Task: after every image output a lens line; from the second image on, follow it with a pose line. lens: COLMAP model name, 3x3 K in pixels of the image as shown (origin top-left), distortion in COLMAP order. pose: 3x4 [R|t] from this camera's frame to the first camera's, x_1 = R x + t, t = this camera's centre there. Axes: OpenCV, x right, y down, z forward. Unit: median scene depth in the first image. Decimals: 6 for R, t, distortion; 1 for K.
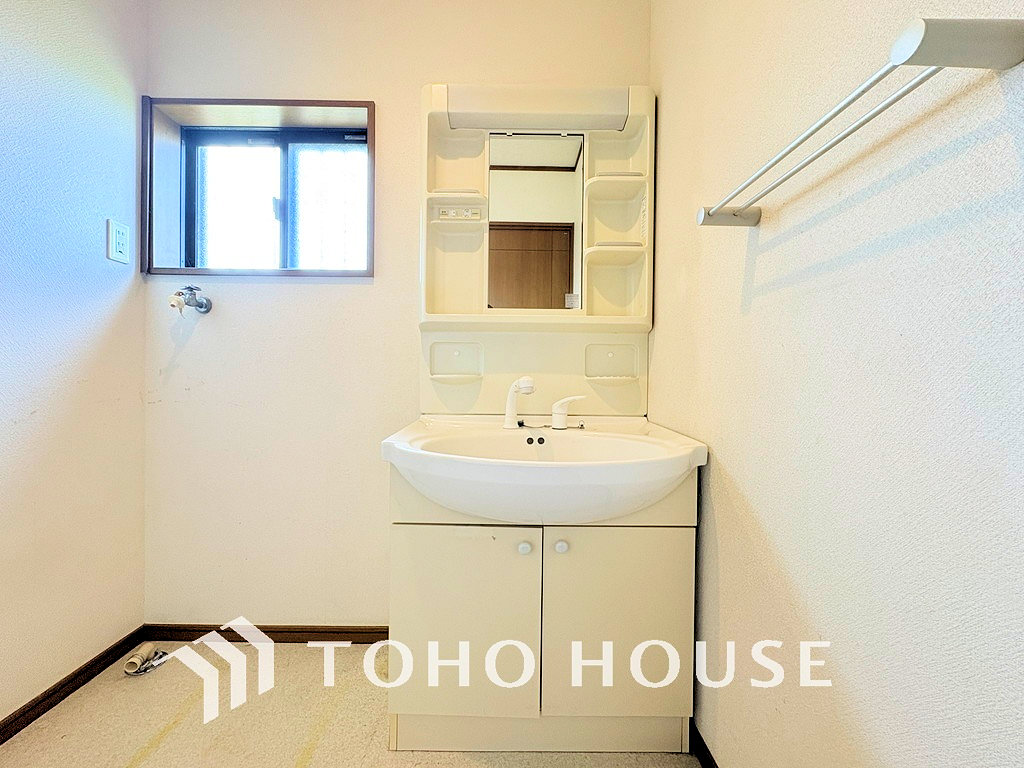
lens RADIAL K [[407.9, 0, 506.2], [0, 407.9, 383.1], [0, 0, 1]] dist [0.001030, 0.000475]
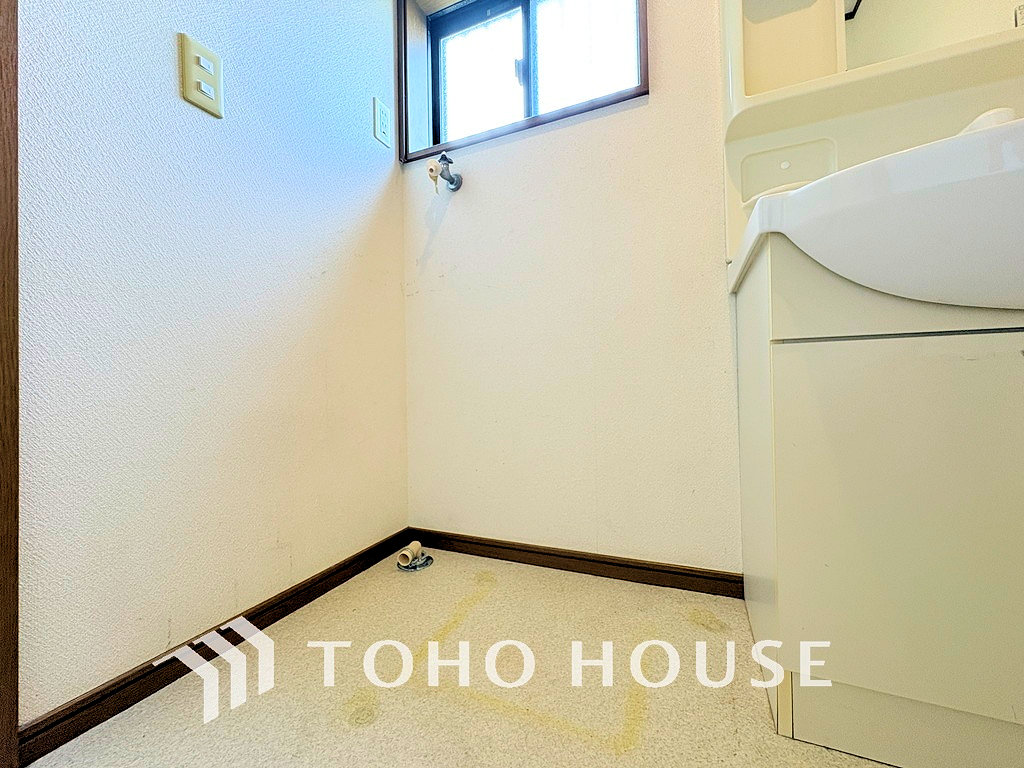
lens RADIAL K [[407.9, 0, 508.0], [0, 407.9, 384.4], [0, 0, 1]] dist [0.001030, 0.000475]
pose [[0.915081, -0.034637, -0.401779, -0.288341], [0.026447, 0.999314, -0.025915, 0.297386], [0.402401, 0.013088, 0.915370, 0.223995]]
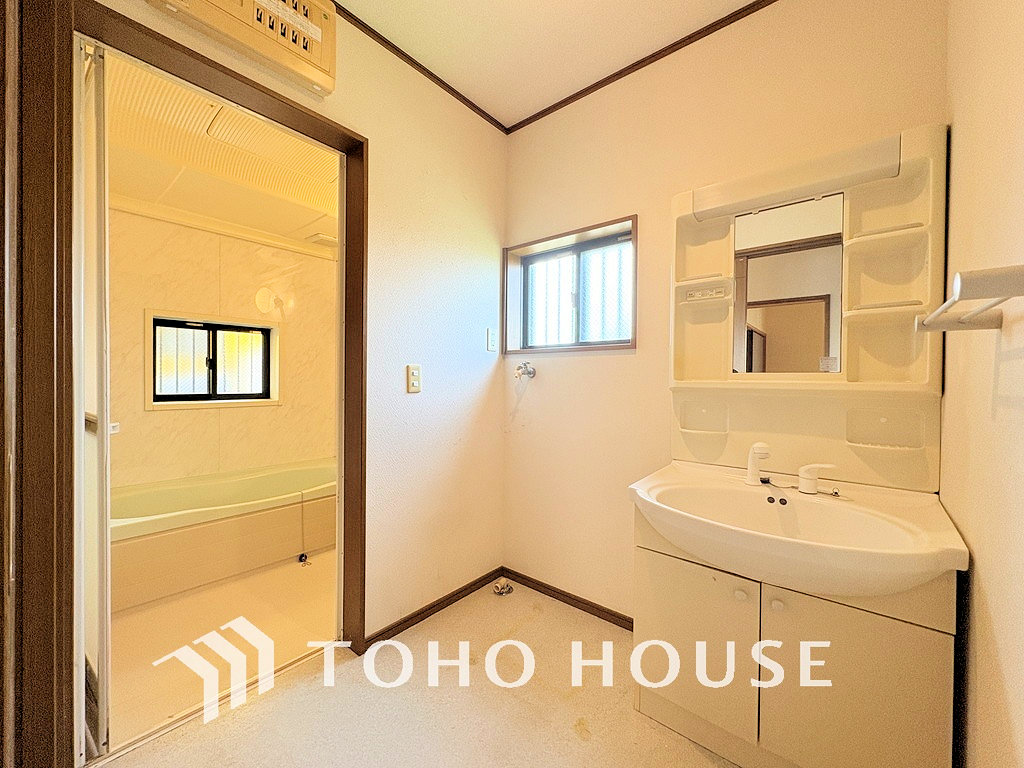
lens RADIAL K [[407.9, 0, 513.1], [0, 407.9, 382.9], [0, 0, 1]] dist [0.001030, 0.000475]
pose [[0.767044, 0.002343, -0.641590, 0.212658], [-0.005062, 0.999984, -0.002400, -0.151512], [0.641575, 0.005089, 0.767044, -0.249817]]
